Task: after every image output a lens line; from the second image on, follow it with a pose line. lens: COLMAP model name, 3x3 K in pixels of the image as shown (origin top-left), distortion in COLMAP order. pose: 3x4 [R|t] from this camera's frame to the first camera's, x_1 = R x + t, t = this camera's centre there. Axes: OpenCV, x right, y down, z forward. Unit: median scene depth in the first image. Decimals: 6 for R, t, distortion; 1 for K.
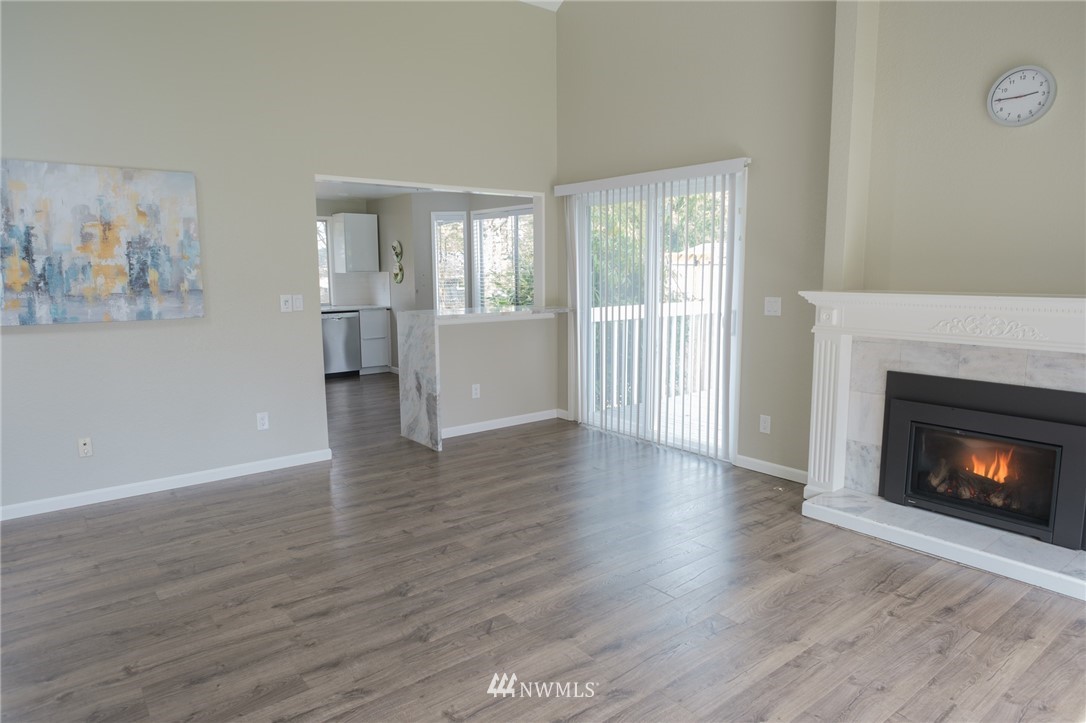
lens RADIAL K [[671.8, 0, 548.3], [0, 671.8, 362.4], [0, 0, 1]] dist [-0.006867, 0.002564]
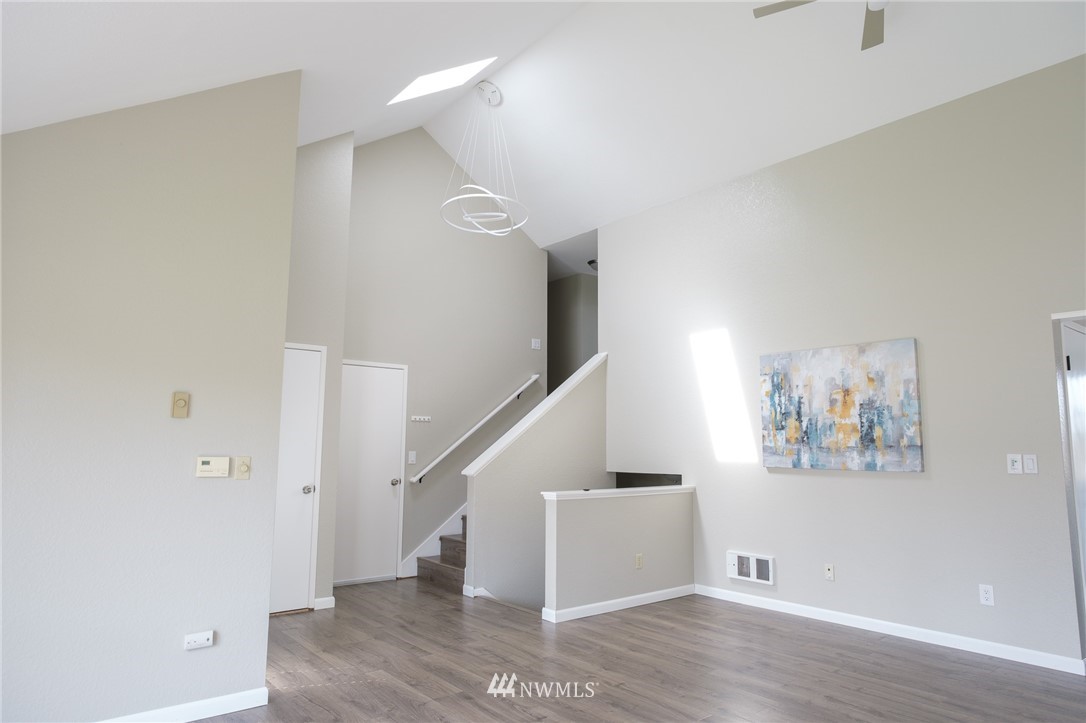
lens RADIAL K [[671.8, 0, 548.1], [0, 671.8, 359.5], [0, 0, 1]] dist [-0.006867, 0.002564]
pose [[0.012080, -0.124648, -0.992127, 0.578221], [-0.148855, 0.980920, -0.125053, -0.025061], [0.988785, 0.149193, -0.006705, 0.452036]]
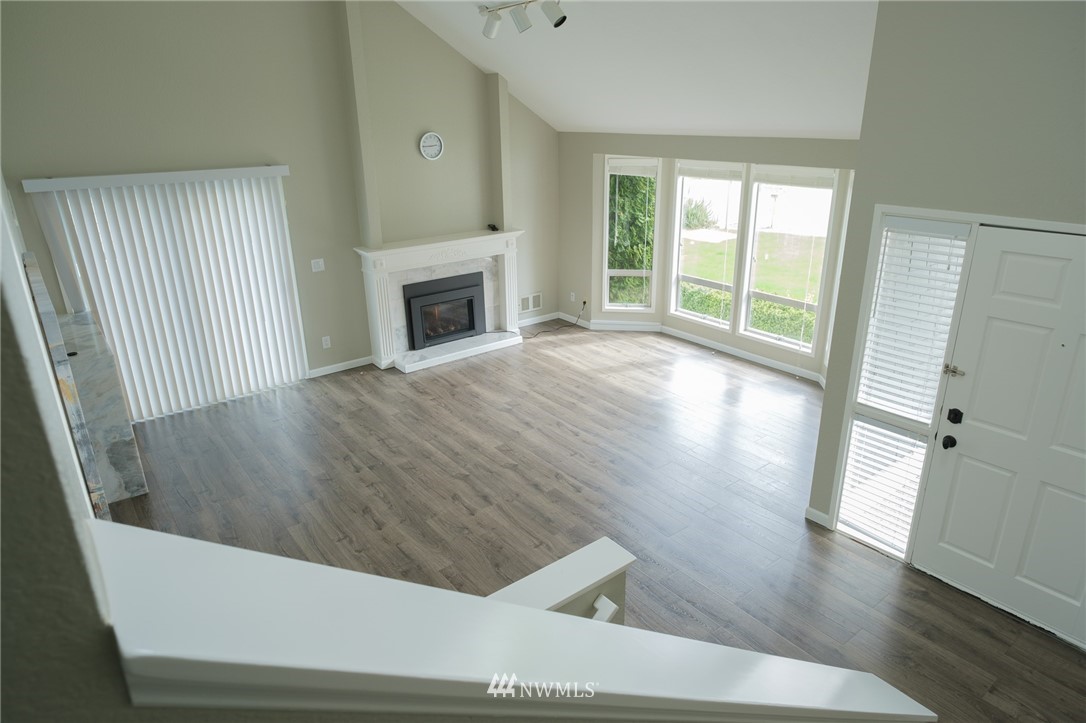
lens RADIAL K [[671.8, 0, 551.9], [0, 671.8, 362.3], [0, 0, 1]] dist [-0.006867, 0.002564]
pose [[0.002944, -0.344966, 0.938611, -1.282781], [0.154307, 0.927529, 0.340409, -0.349369], [-0.988018, 0.143833, 0.055961, 0.486378]]
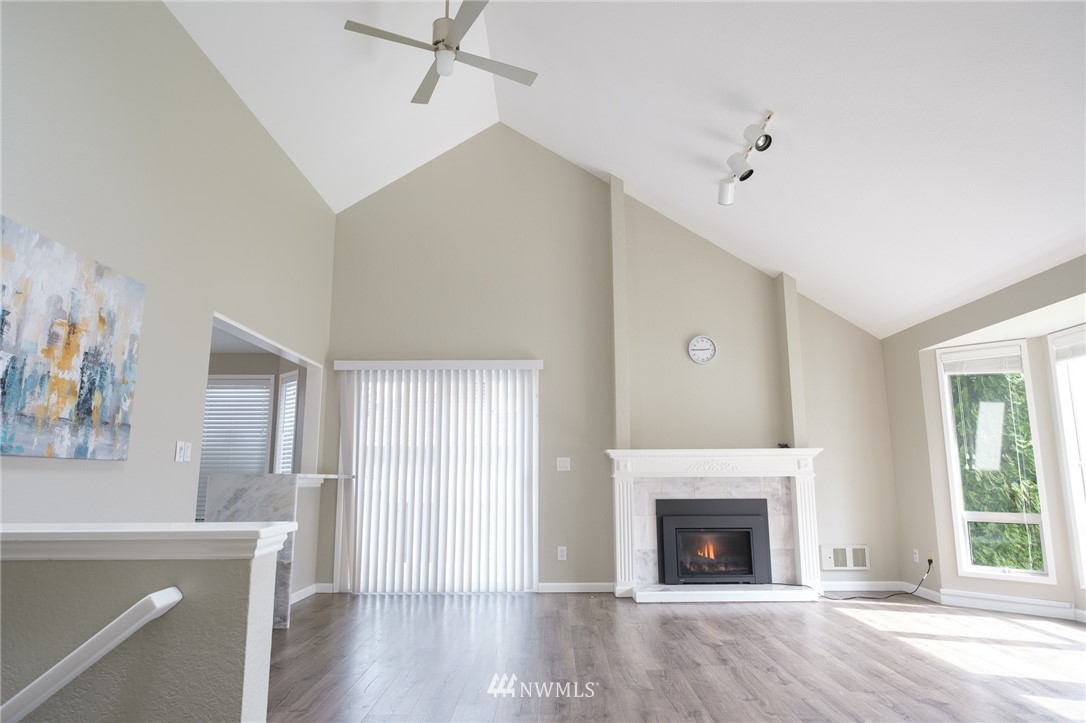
lens RADIAL K [[671.8, 0, 549.5], [0, 671.8, 356.6], [0, 0, 1]] dist [-0.006867, 0.002564]
pose [[0.625581, 0.143446, 0.766858, -0.894437], [0.110334, 0.956804, -0.268984, 0.086135], [-0.772318, 0.252882, 0.582732, 0.163869]]
